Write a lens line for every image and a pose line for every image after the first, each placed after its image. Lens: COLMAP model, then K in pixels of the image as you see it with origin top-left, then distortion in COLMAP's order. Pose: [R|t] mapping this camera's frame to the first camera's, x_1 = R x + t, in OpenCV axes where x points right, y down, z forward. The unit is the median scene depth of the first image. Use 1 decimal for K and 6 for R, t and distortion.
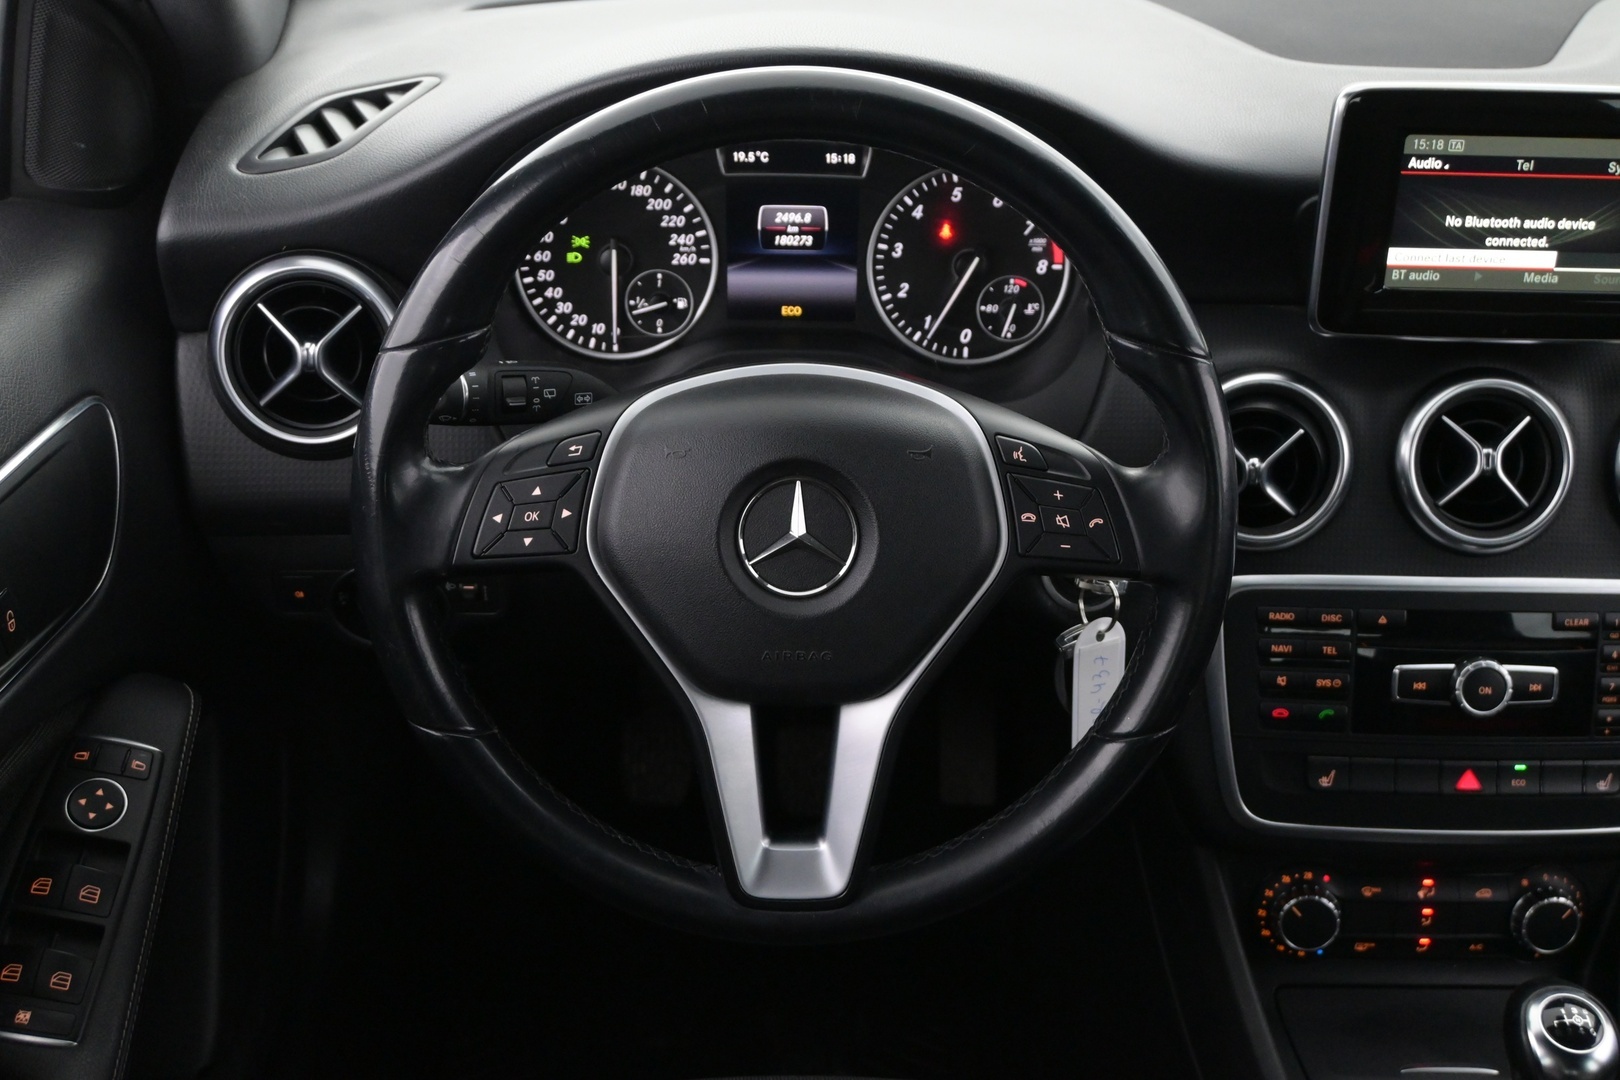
lens RADIAL K [[1948.5, 0, 813.1], [0, 1948.5, 530.3], [0, 0, 1]] dist [0.000688, 0.000000]
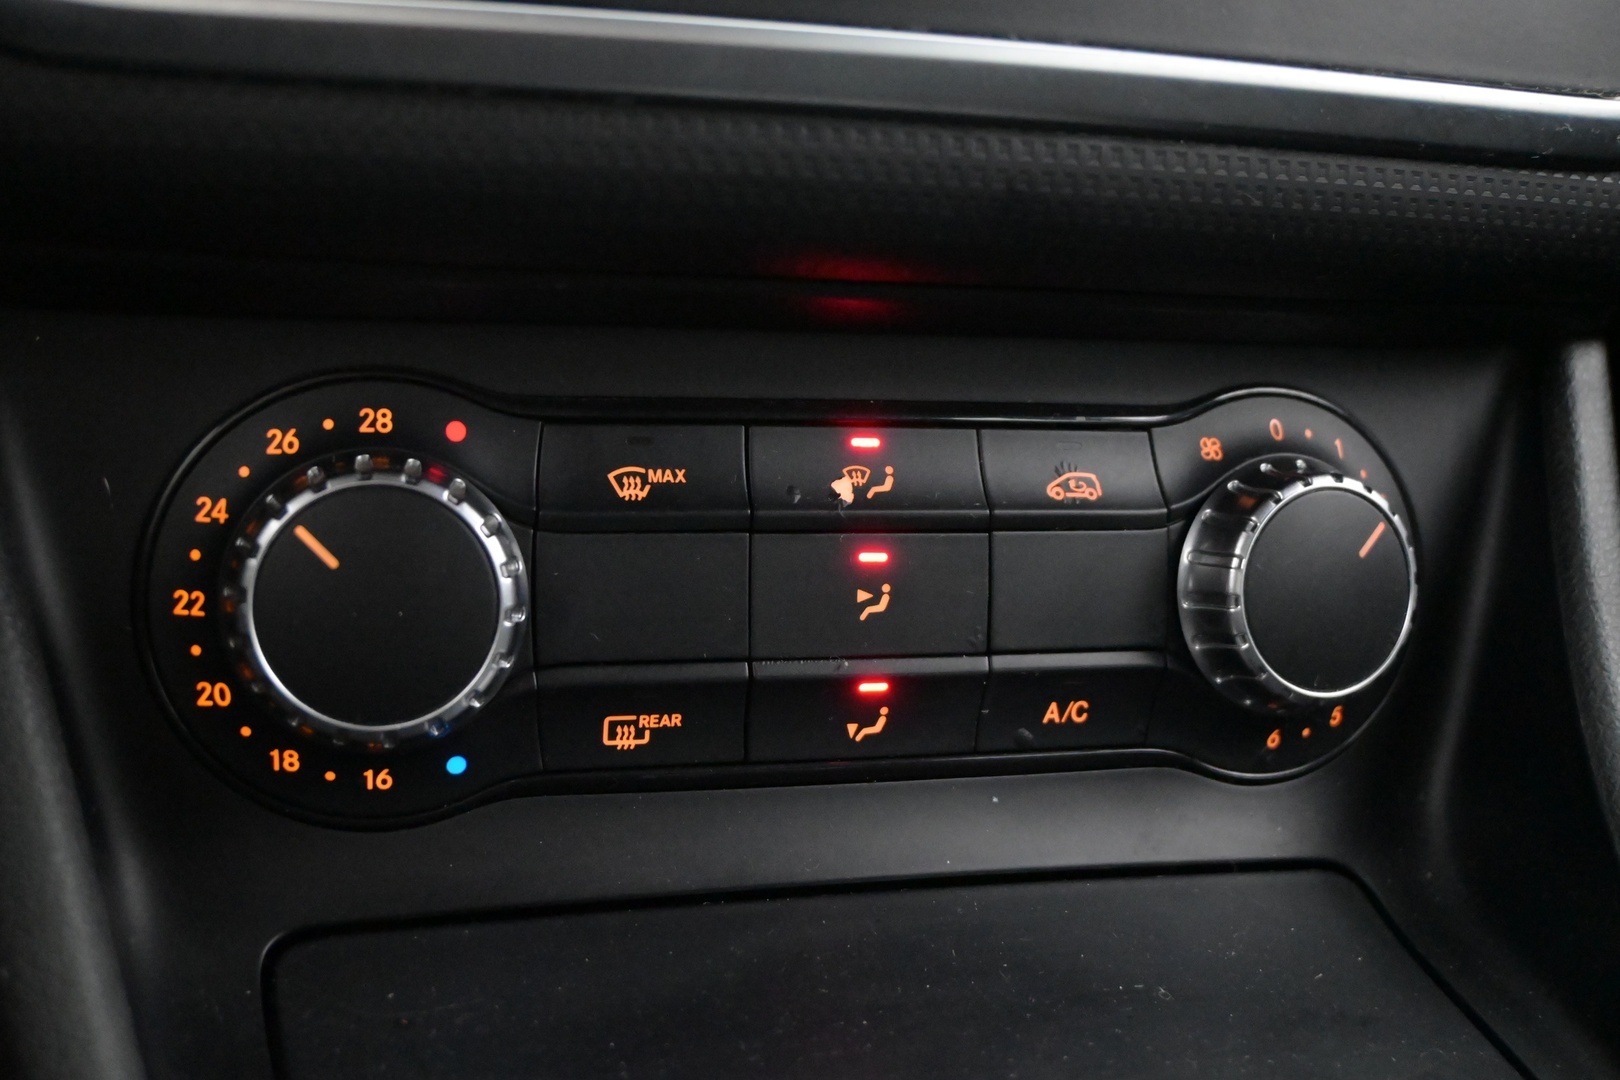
lens RADIAL K [[1948.5, 0, 810.7], [0, 1948.5, 541.3], [0, 0, 1]] dist [0.000688, 0.000000]
pose [[0.957180, -0.029010, 0.288035, 0.250864], [0.082608, 0.980968, -0.175718, 0.251514], [-0.277456, 0.191988, 0.941360, 0.816641]]
